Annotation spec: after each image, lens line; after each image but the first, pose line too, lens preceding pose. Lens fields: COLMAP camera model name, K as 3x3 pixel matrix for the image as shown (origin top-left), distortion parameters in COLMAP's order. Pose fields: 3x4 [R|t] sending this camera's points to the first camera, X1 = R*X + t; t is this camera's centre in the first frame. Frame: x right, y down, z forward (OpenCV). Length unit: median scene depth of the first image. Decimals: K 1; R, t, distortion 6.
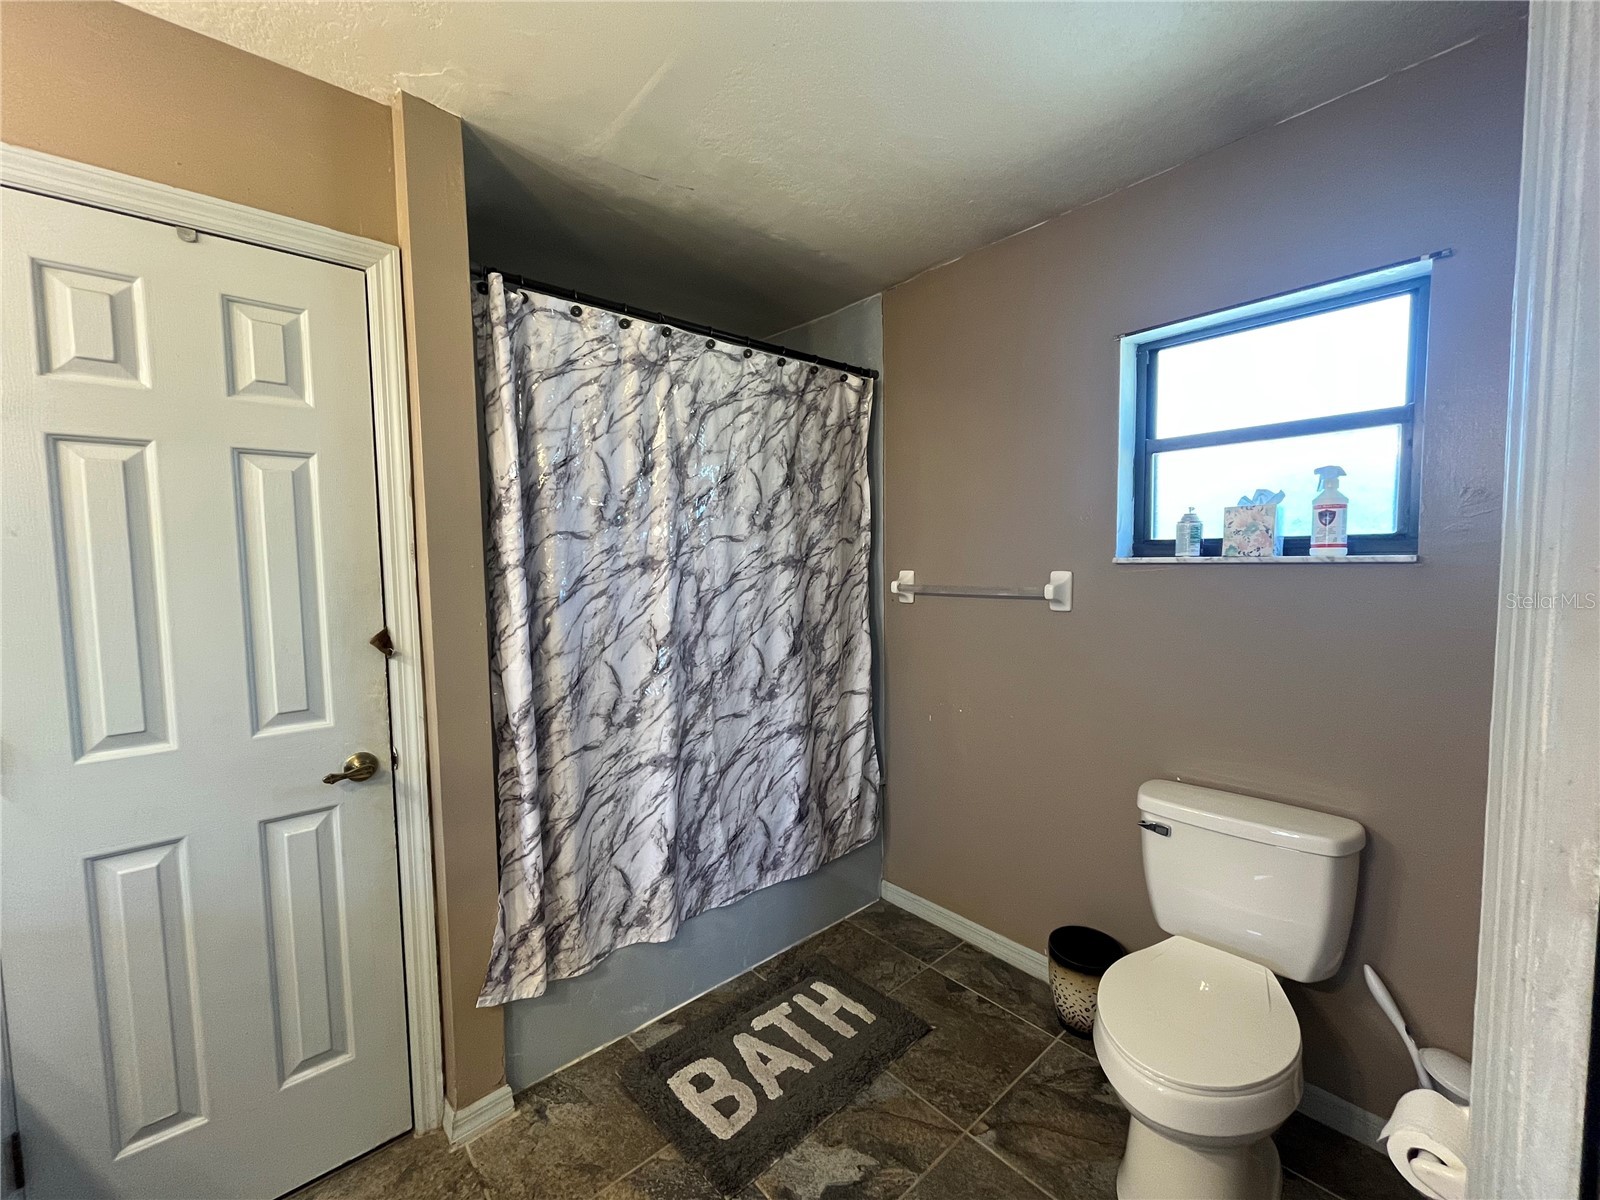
lens RADIAL K [[666.0, 0, 807.2], [0, 666.0, 603.7], [0, 0, 1]] dist [-0.000862, -0.000605]
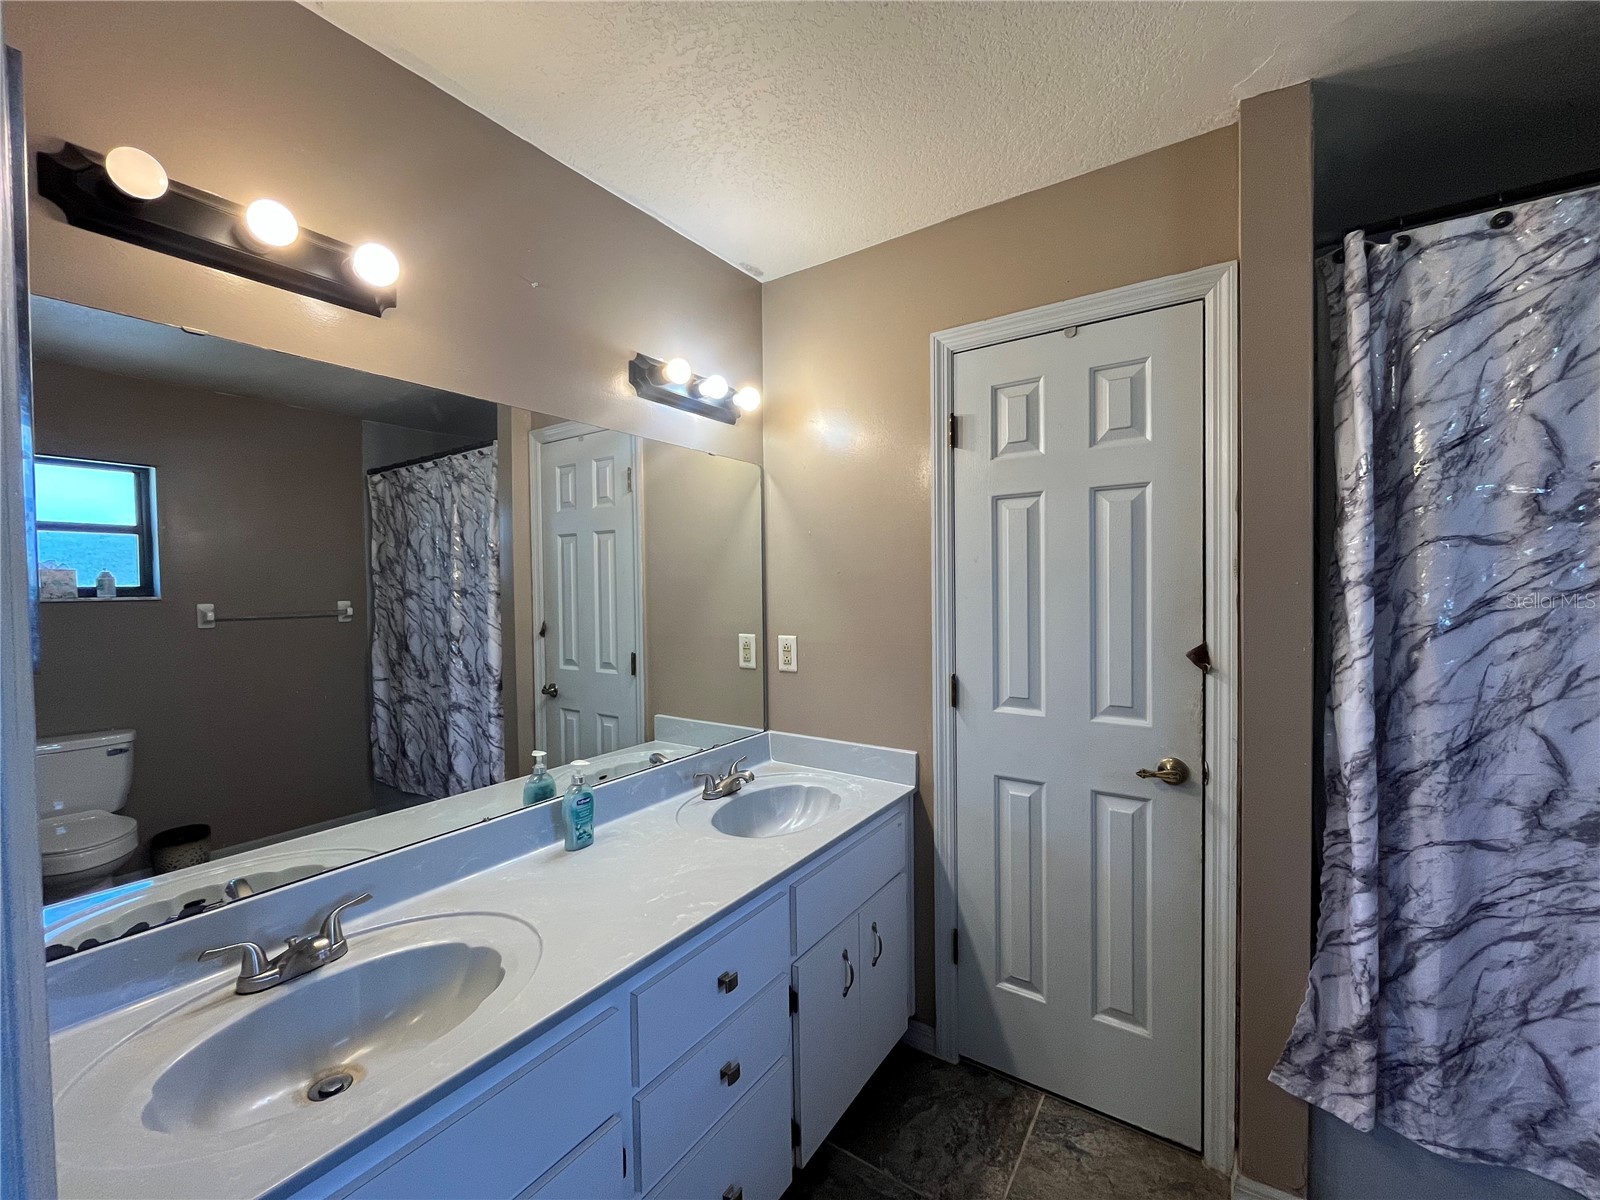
lens RADIAL K [[649.7, 0, 799.9], [0, 649.7, 601.9], [0, 0, 1]] dist [-0.001877, 0.000518]
pose [[0.231628, 0.035600, -0.972153, 0.165050], [-0.056766, 0.998122, 0.023026, -0.012590], [0.971147, 0.049852, 0.233213, 0.148937]]
